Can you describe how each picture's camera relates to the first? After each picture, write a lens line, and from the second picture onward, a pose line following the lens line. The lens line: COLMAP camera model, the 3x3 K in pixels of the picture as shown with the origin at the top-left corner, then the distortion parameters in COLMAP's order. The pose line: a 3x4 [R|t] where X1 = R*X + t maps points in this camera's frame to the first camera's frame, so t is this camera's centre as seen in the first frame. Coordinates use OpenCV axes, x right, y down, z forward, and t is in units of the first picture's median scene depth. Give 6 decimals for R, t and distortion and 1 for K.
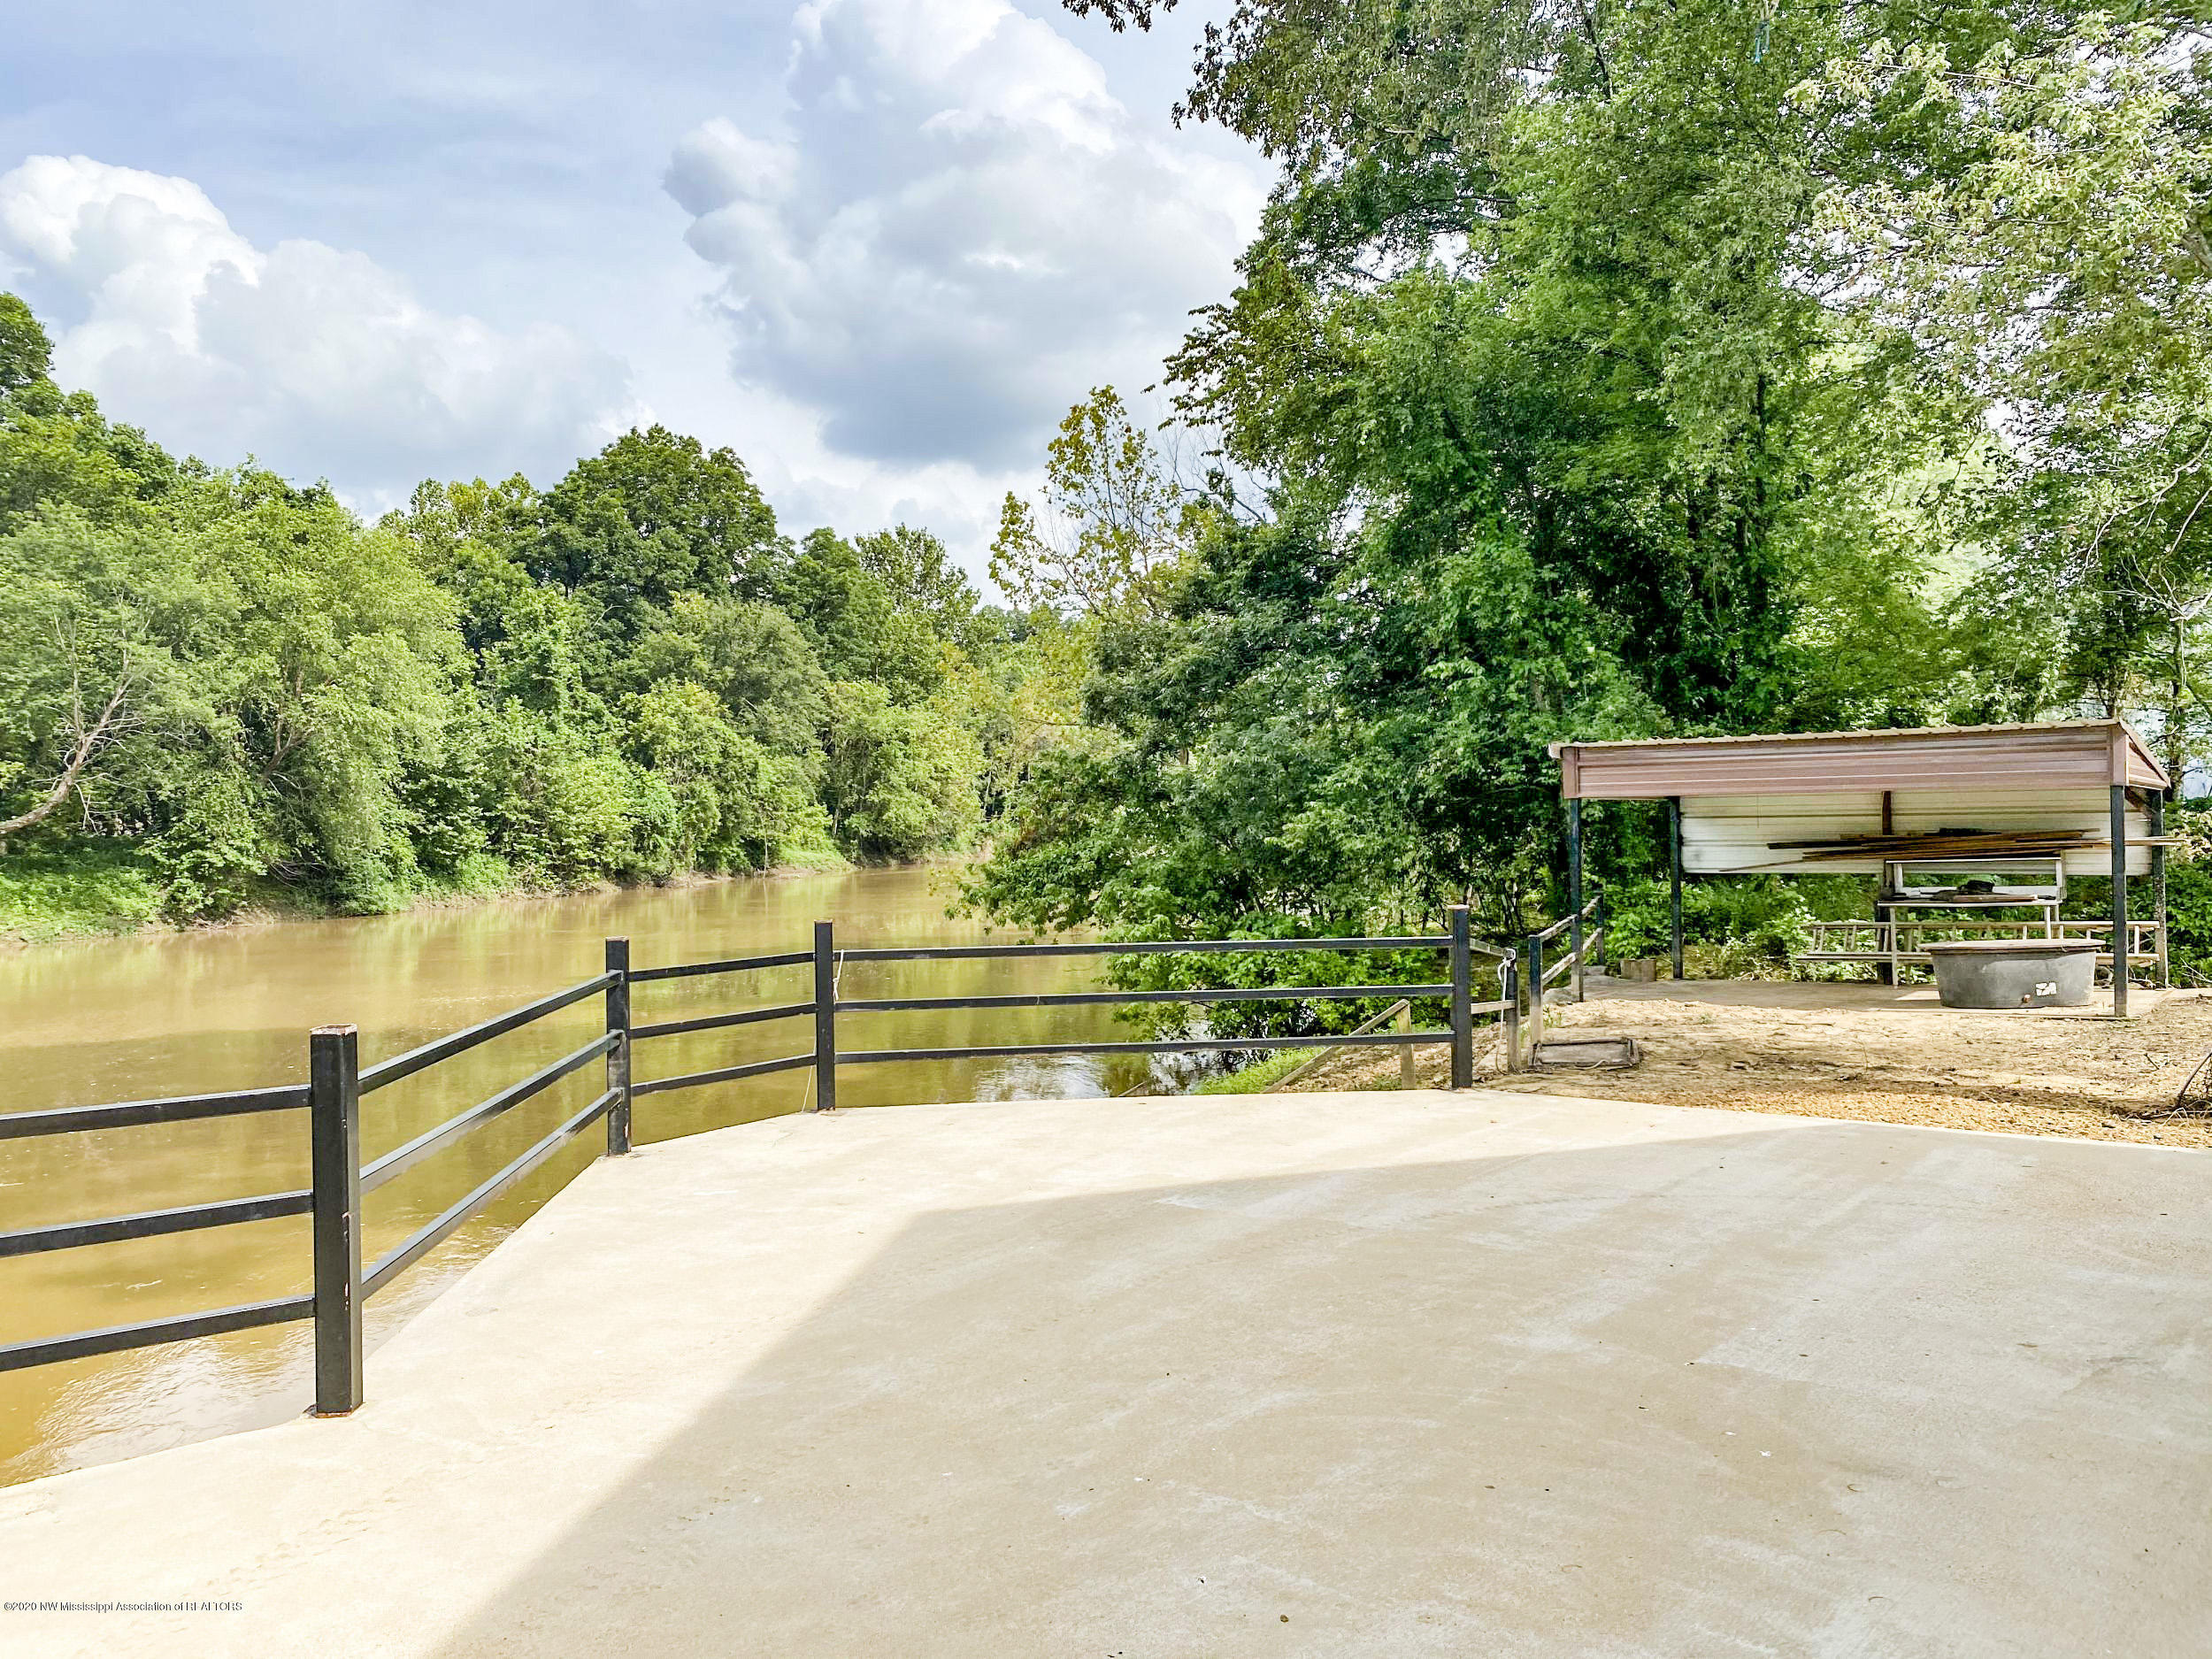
lens RADIAL K [[1666.4, 0, 1106.0], [0, 1666.4, 829.5], [0, 0, 1]] dist [0.000322, 0.002670]
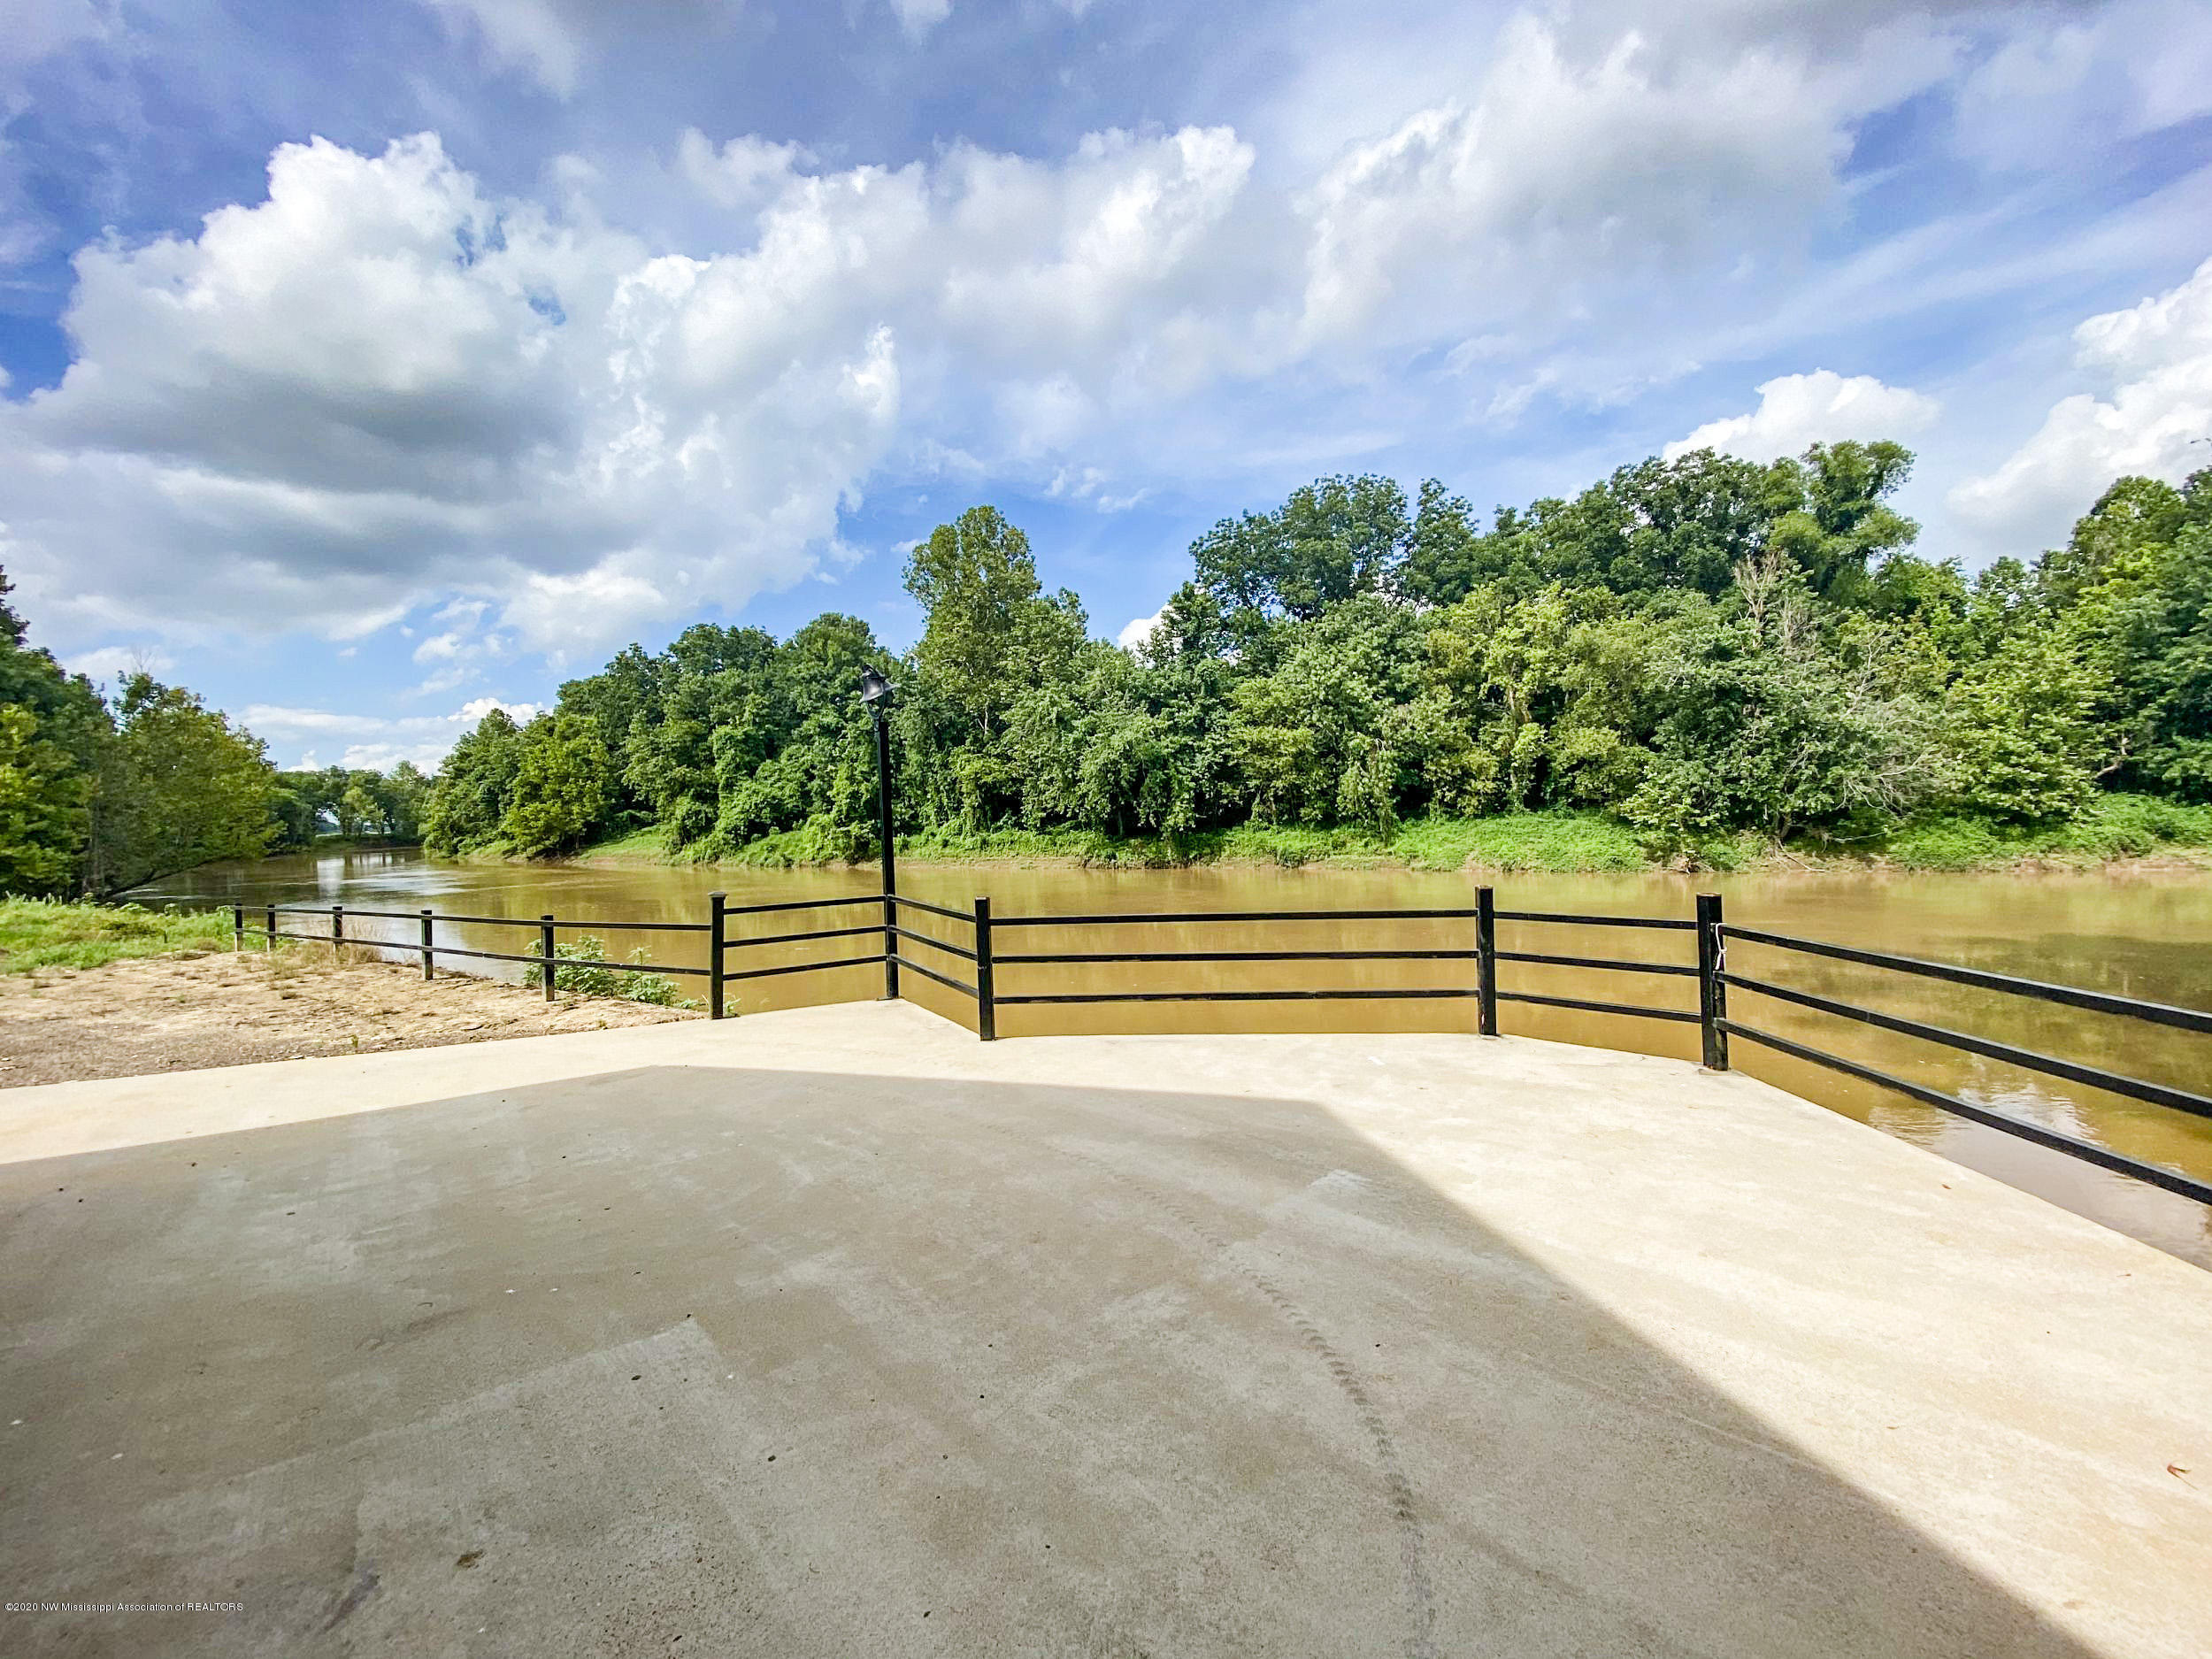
lens RADIAL K [[899.2, 0, 1106.0], [0, 899.2, 829.5], [0, 0, 1]] dist [0.034198, -0.025706]
pose [[-0.127555, 0.039704, -0.991036, 0.066261], [0.031697, 0.998851, 0.035938, -0.002640], [0.991325, -0.026829, -0.128667, 0.097849]]
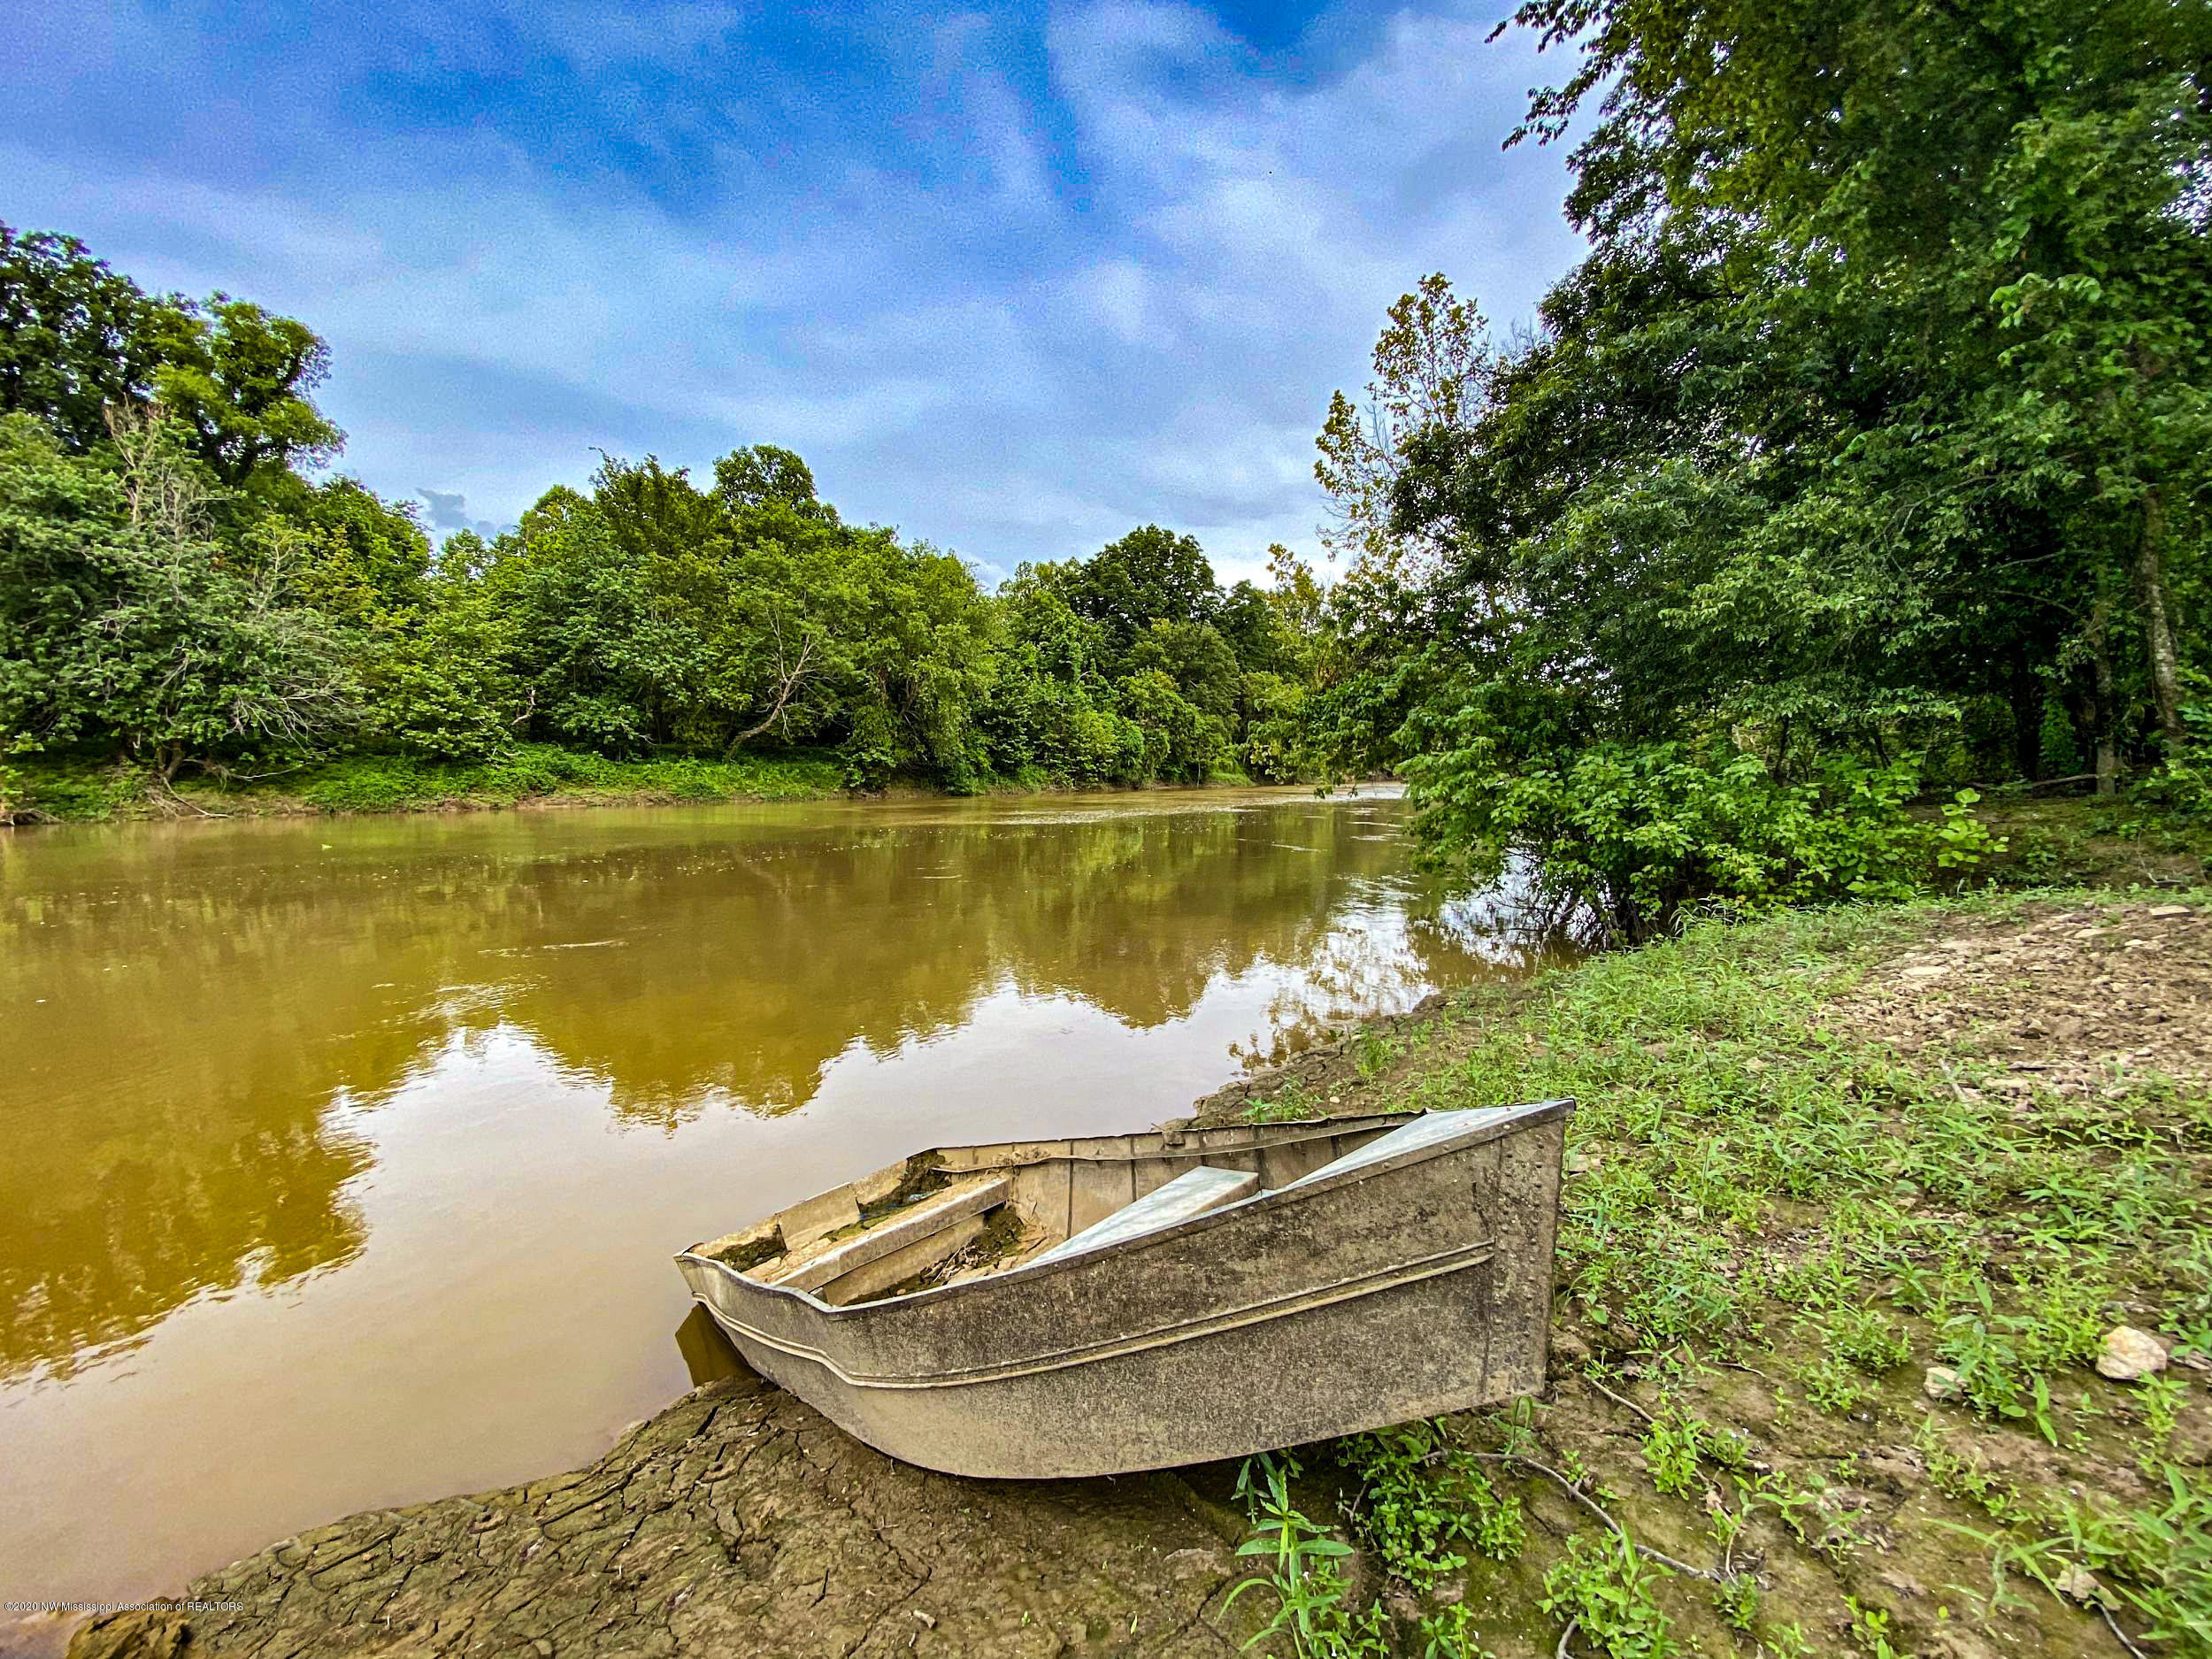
lens RADIAL K [[869.1, 0, 1104.2], [0, 869.1, 857.5], [0, 0, 1]] dist [0.001416, -0.013060]
pose [[0.942516, 0.052606, -0.329995, 0.001268], [-0.021717, 0.995086, 0.096602, 0.027891], [0.333456, -0.083883, 0.939027, 0.213215]]
